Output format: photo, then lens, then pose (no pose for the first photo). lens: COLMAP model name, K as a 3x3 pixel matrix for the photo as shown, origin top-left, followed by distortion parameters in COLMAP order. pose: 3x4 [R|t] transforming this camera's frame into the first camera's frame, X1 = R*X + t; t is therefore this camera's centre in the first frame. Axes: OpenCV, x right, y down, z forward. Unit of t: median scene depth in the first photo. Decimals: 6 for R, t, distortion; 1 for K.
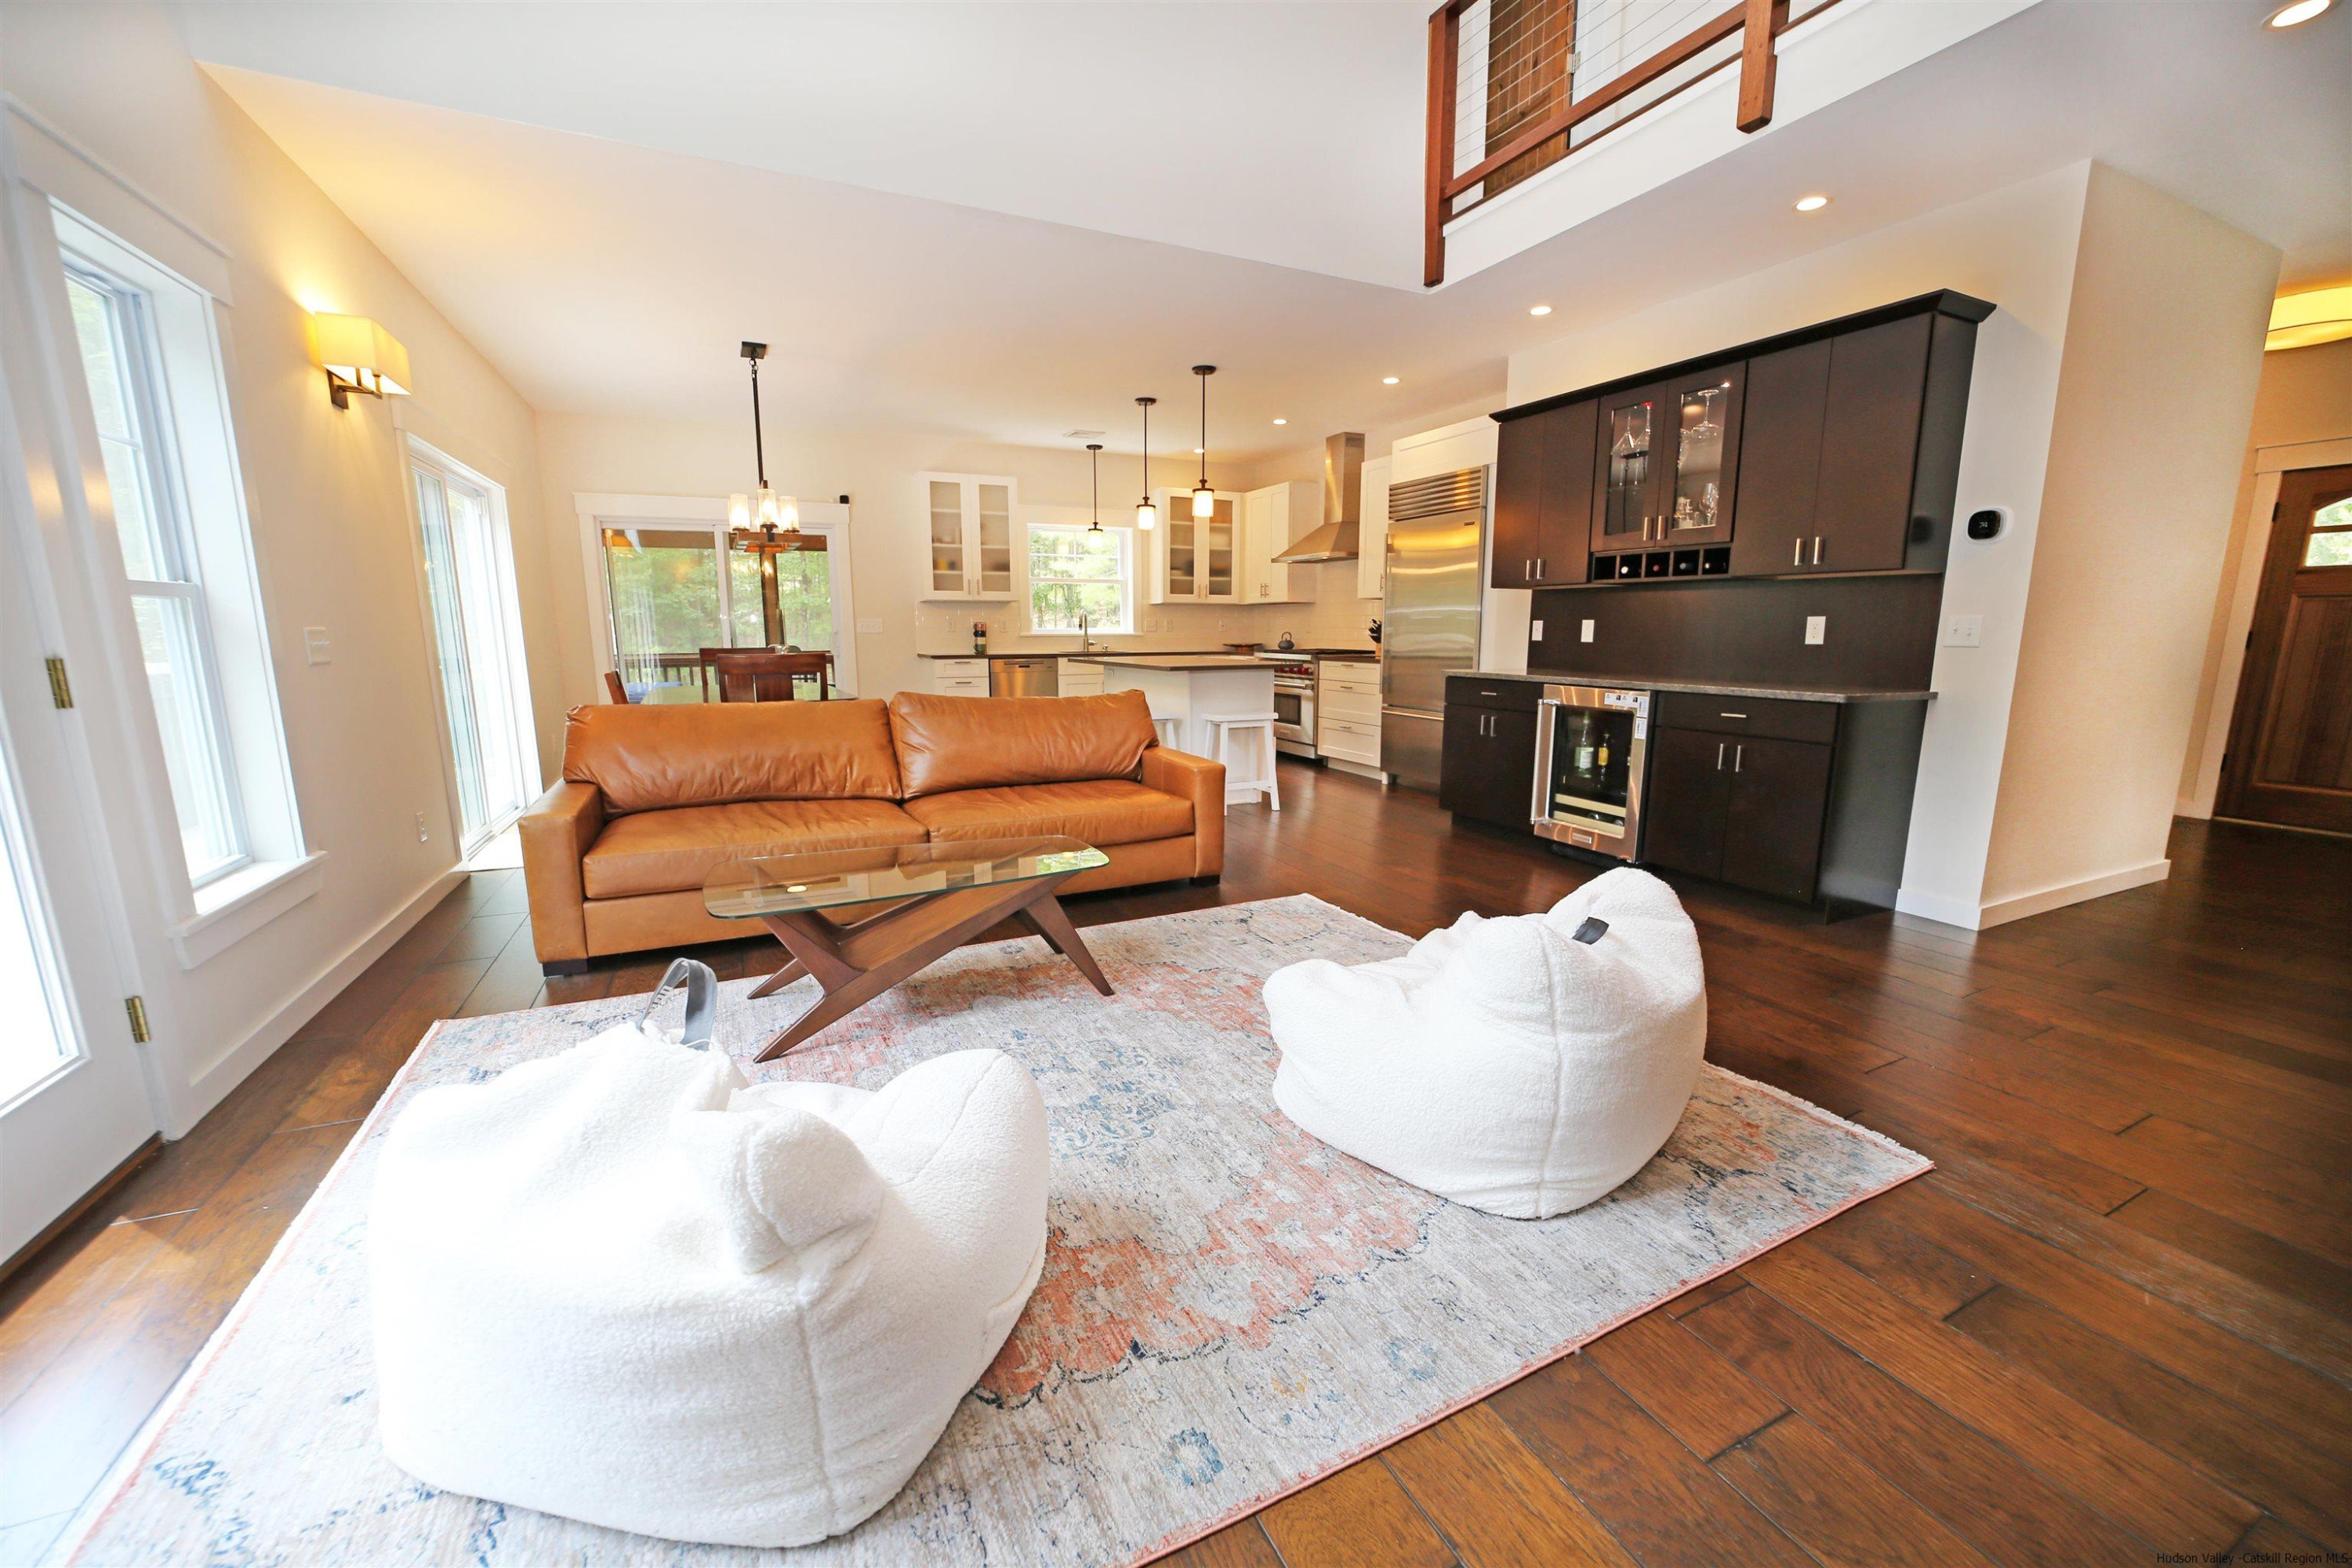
lens RADIAL K [[922.9, 0, 1181.1], [0, 922.9, 792.8], [0, 0, 1]] dist [-0.028473, 0.001074]
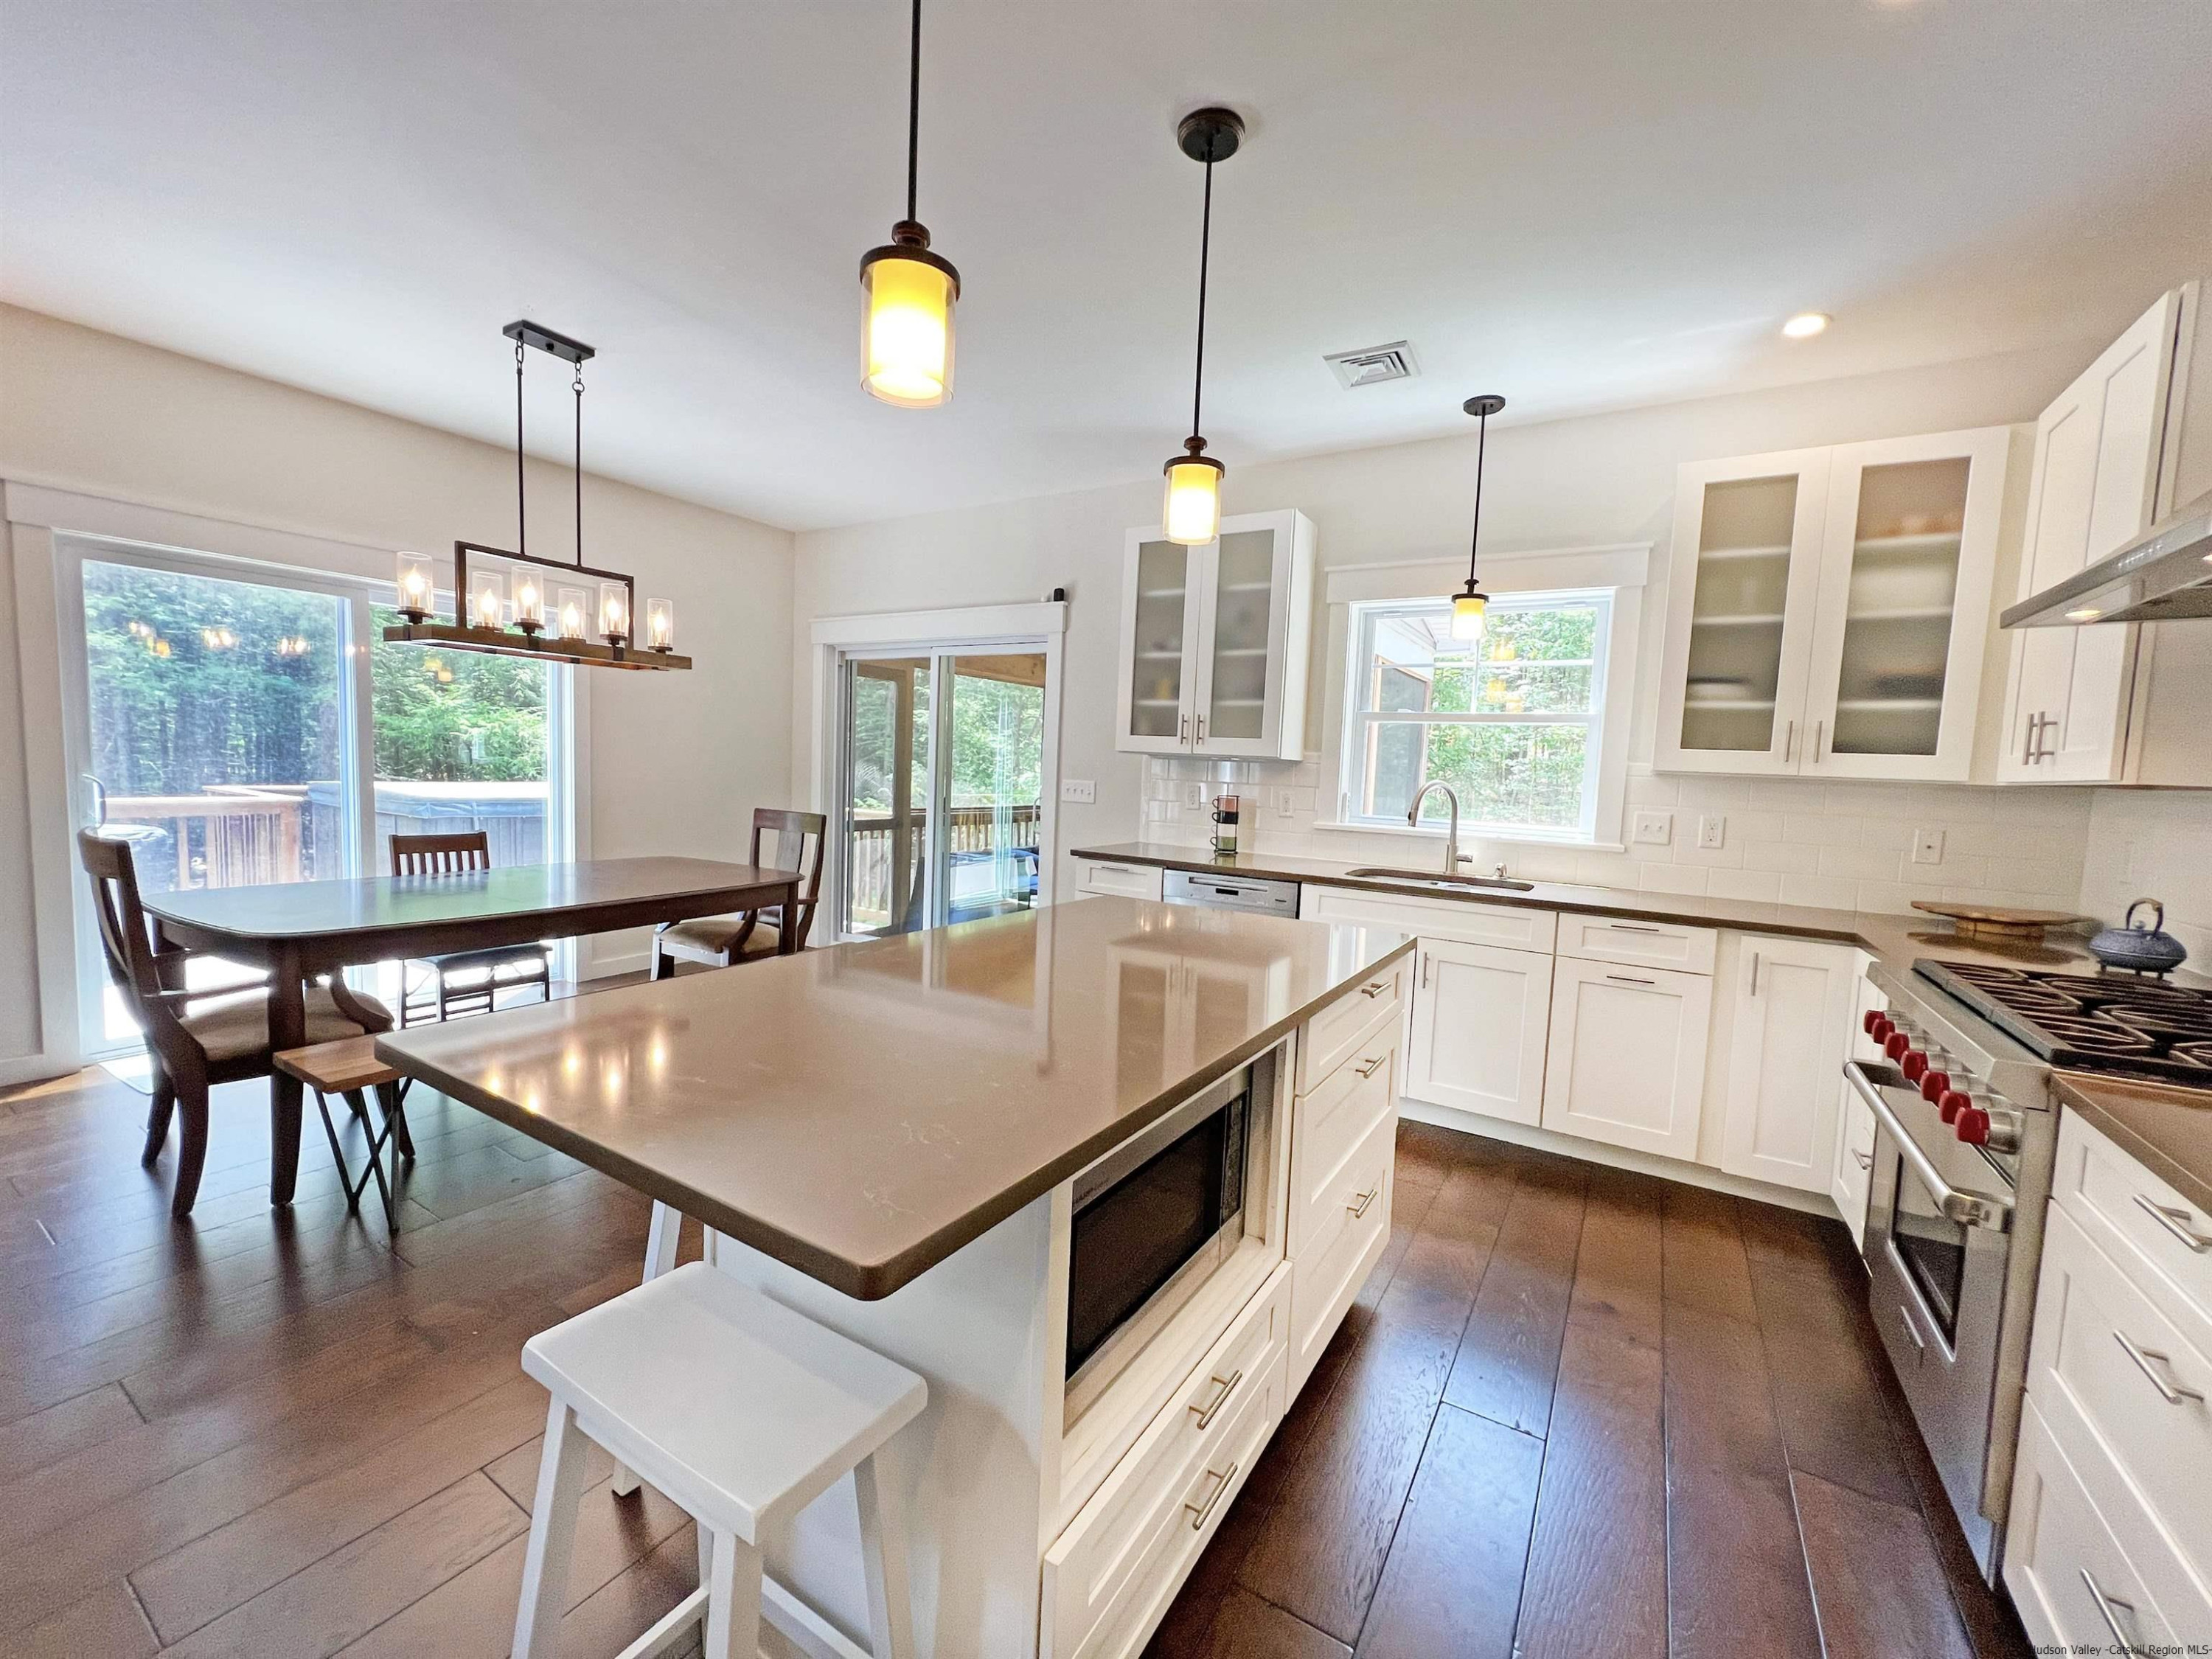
lens RADIAL K [[889.9, 0, 1115.0], [0, 889.9, 826.2], [0, 0, 1]] dist [0.003041, -0.000377]
pose [[0.552026, 0.083093, -0.829676, 0.246074], [-0.189224, 0.981546, -0.027598, -0.204700], [0.812072, 0.172229, 0.557562, 0.961127]]
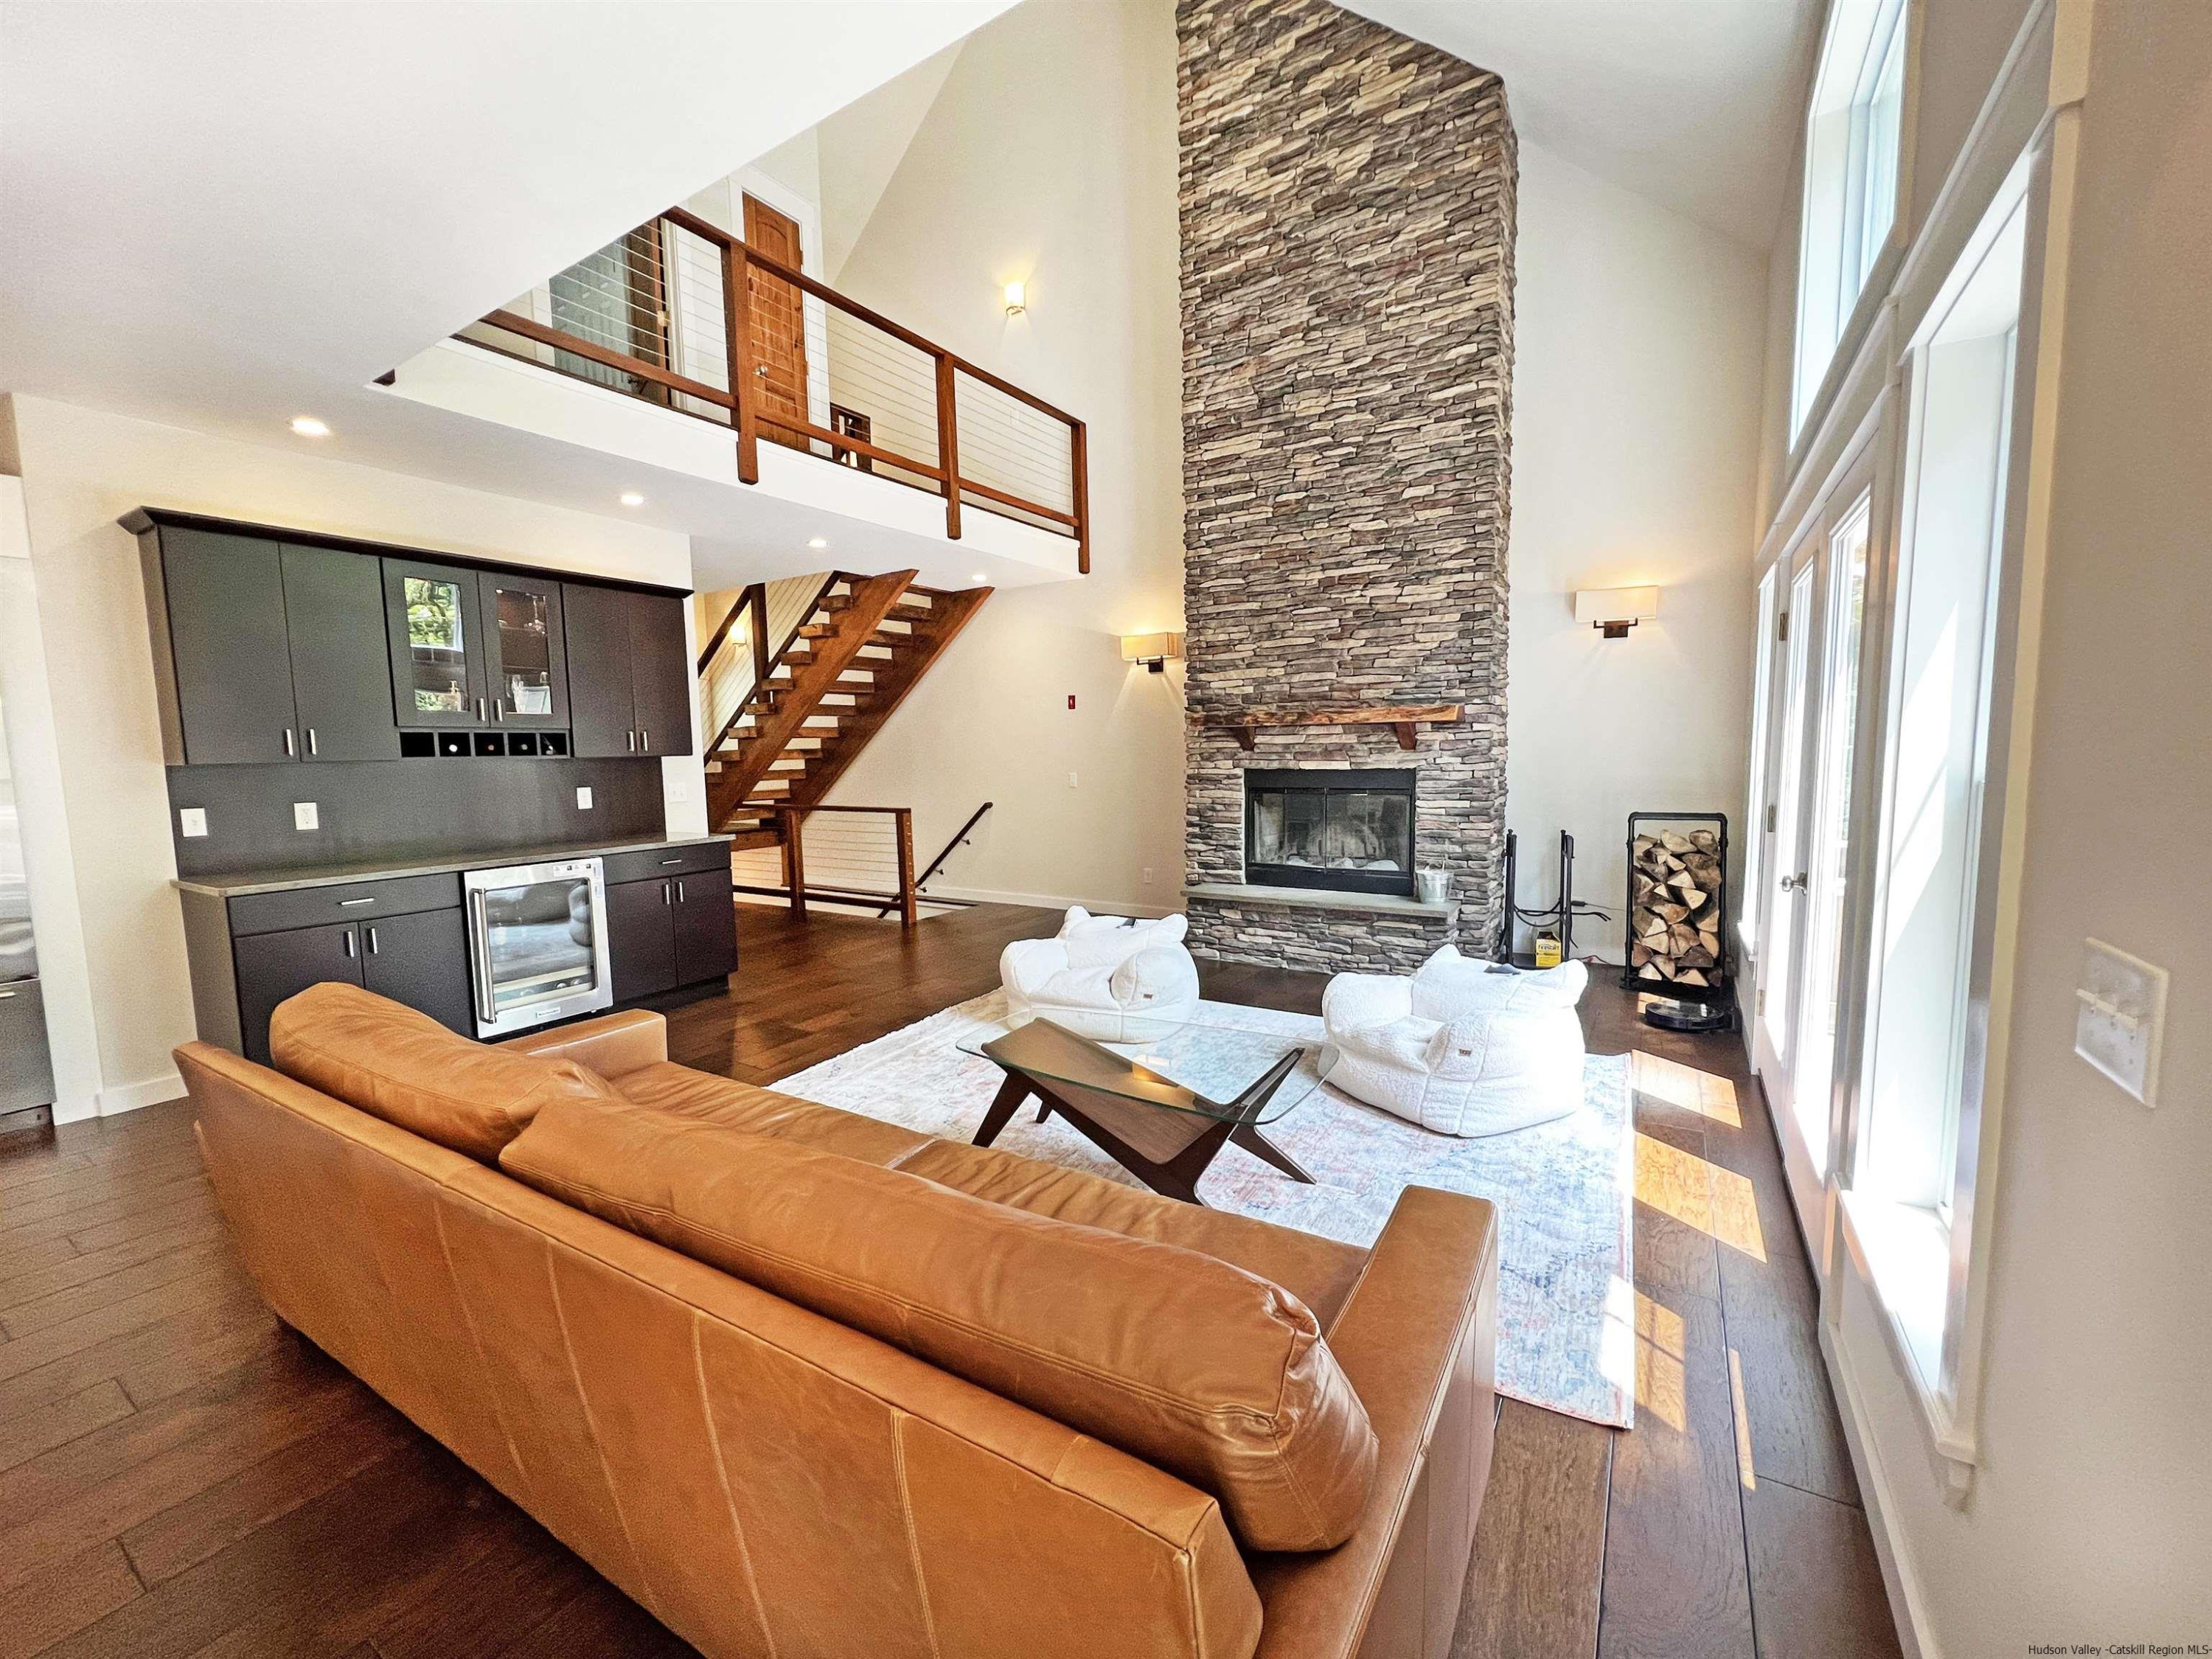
lens RADIAL K [[889.9, 0, 1111.7], [0, 889.9, 829.6], [0, 0, 1]] dist [0.003041, -0.000377]
pose [[-0.539942, -0.069454, 0.838832, -0.544047], [0.164929, 0.968540, 0.186355, -0.174110], [-0.825385, 0.238969, -0.511501, 0.729749]]
